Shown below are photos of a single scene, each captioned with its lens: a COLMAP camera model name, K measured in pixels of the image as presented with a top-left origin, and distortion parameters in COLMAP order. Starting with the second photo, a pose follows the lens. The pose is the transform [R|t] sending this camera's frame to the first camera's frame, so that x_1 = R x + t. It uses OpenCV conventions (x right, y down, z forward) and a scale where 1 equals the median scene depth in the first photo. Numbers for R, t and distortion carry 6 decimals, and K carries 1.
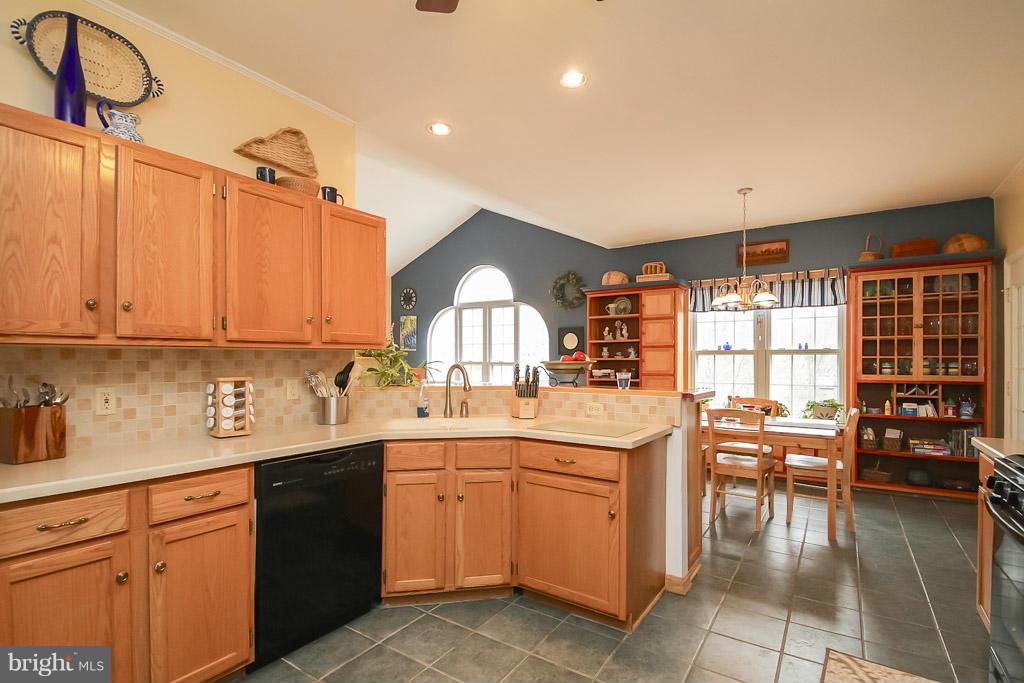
lens RADIAL K [[479.5, 0, 519.6], [0, 479.5, 359.2], [0, 0, 1]] dist [0.001588, 0.000309]
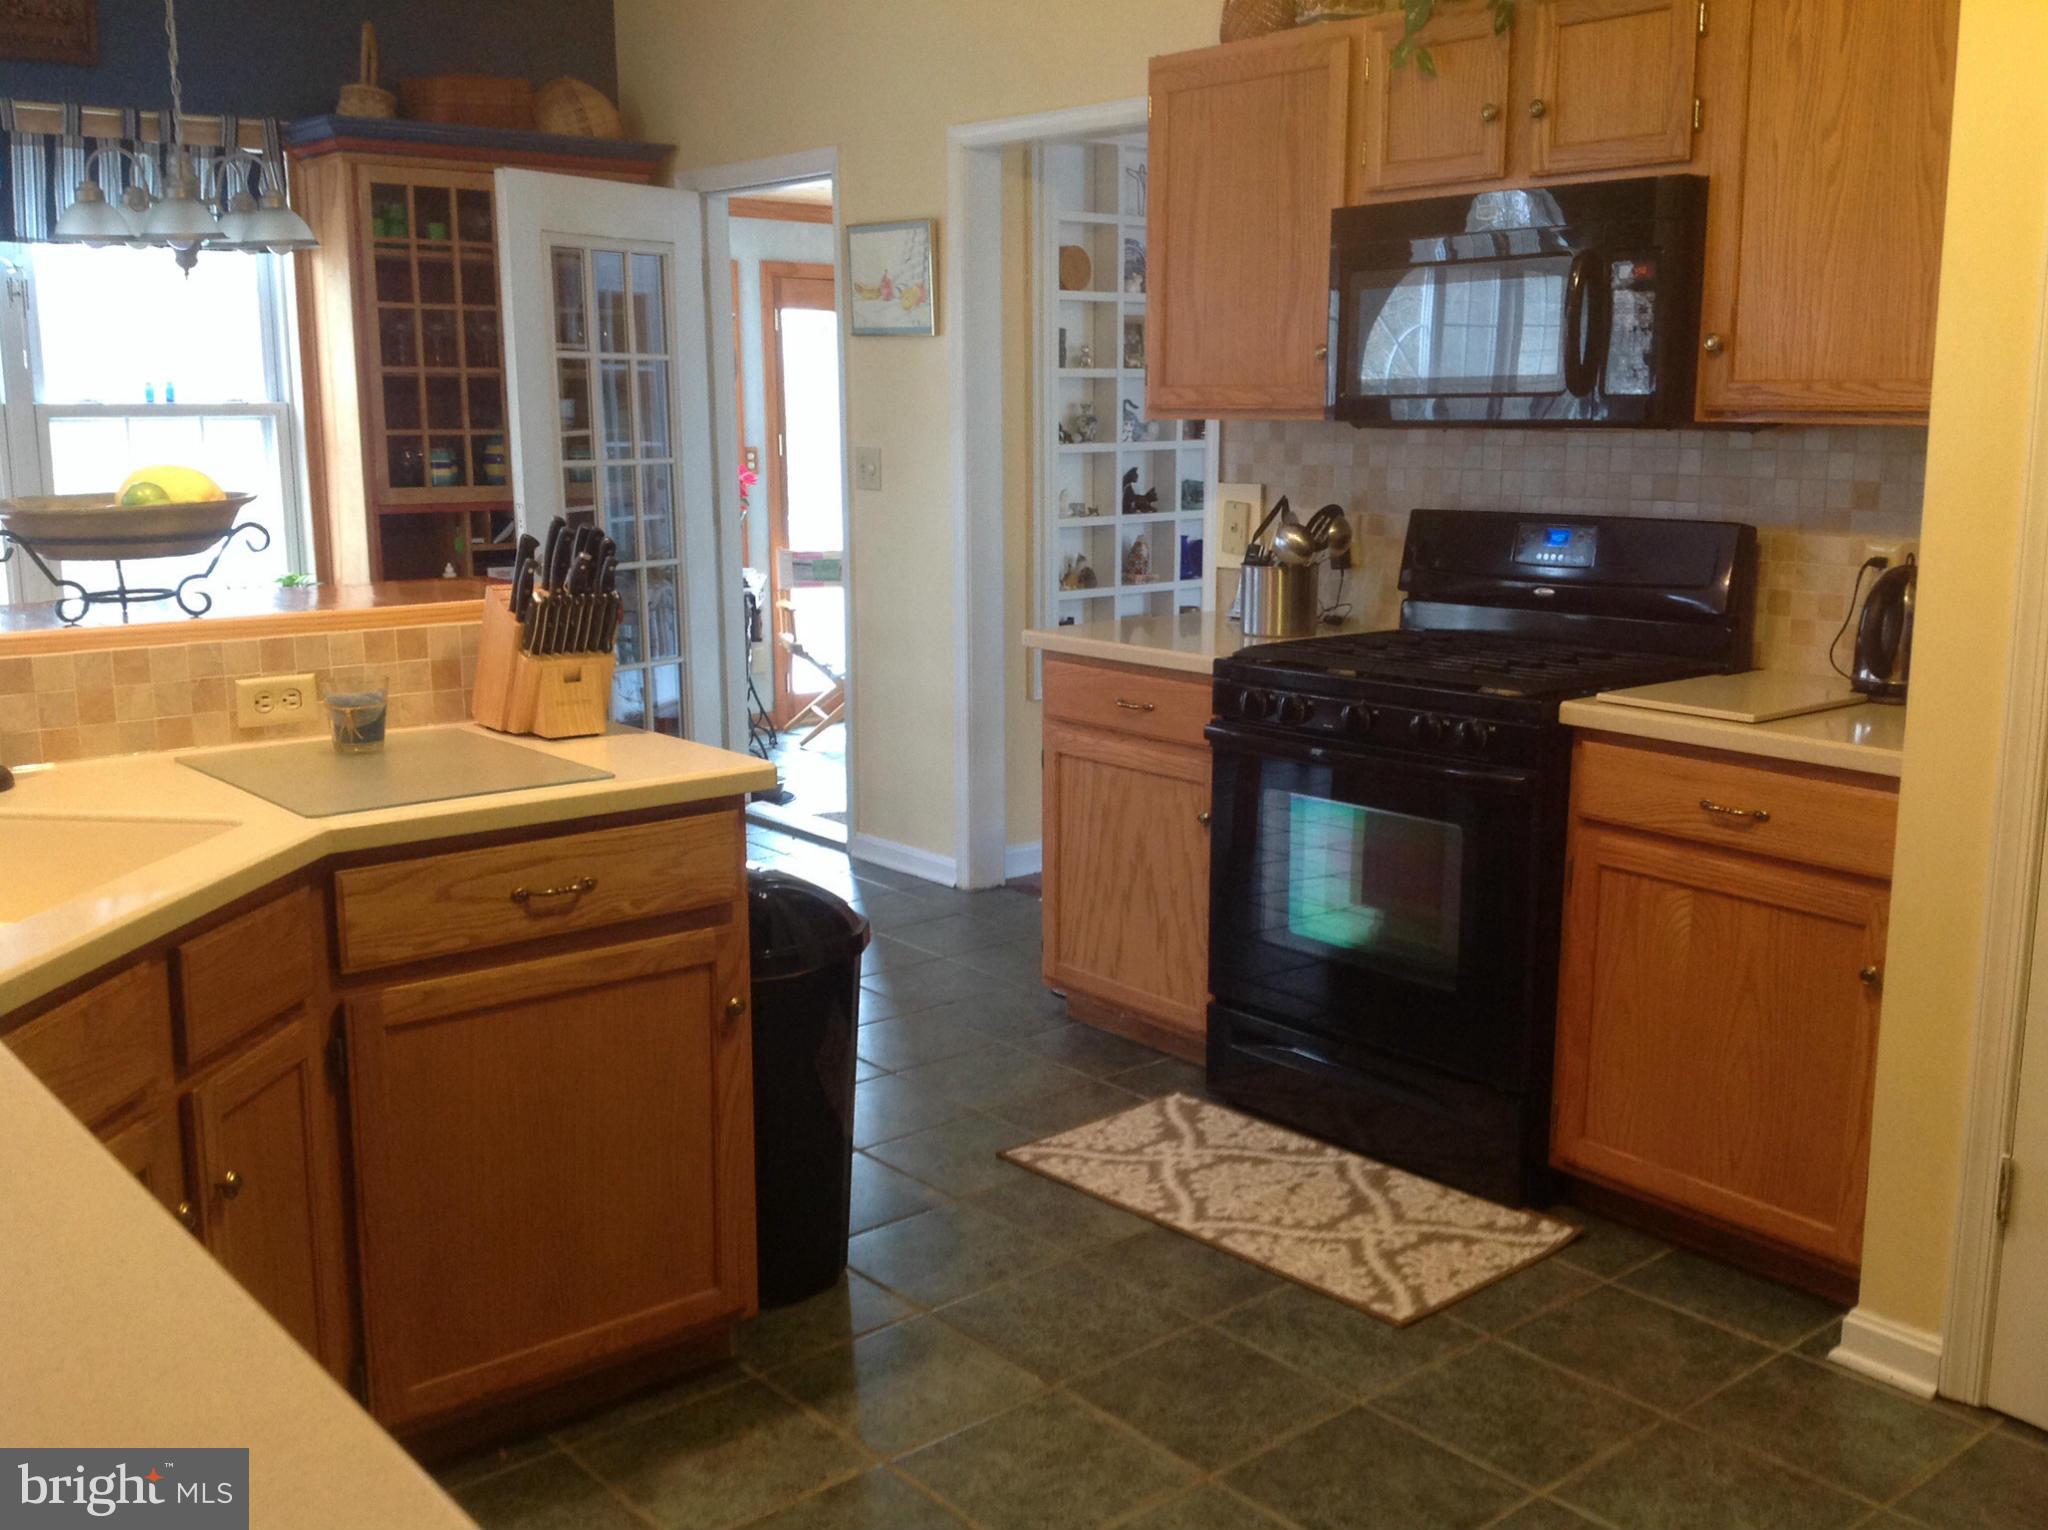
lens RADIAL K [[1941.6, 0, 1024.0], [0, 1941.6, 765.0], [0, 0, 1]] dist [0.014135, -0.002206]
pose [[0.275164, -0.177144, 0.944936, -0.431494], [-0.002773, 0.982728, 0.185036, -0.028248], [-0.961393, -0.053536, 0.269920, 0.243324]]
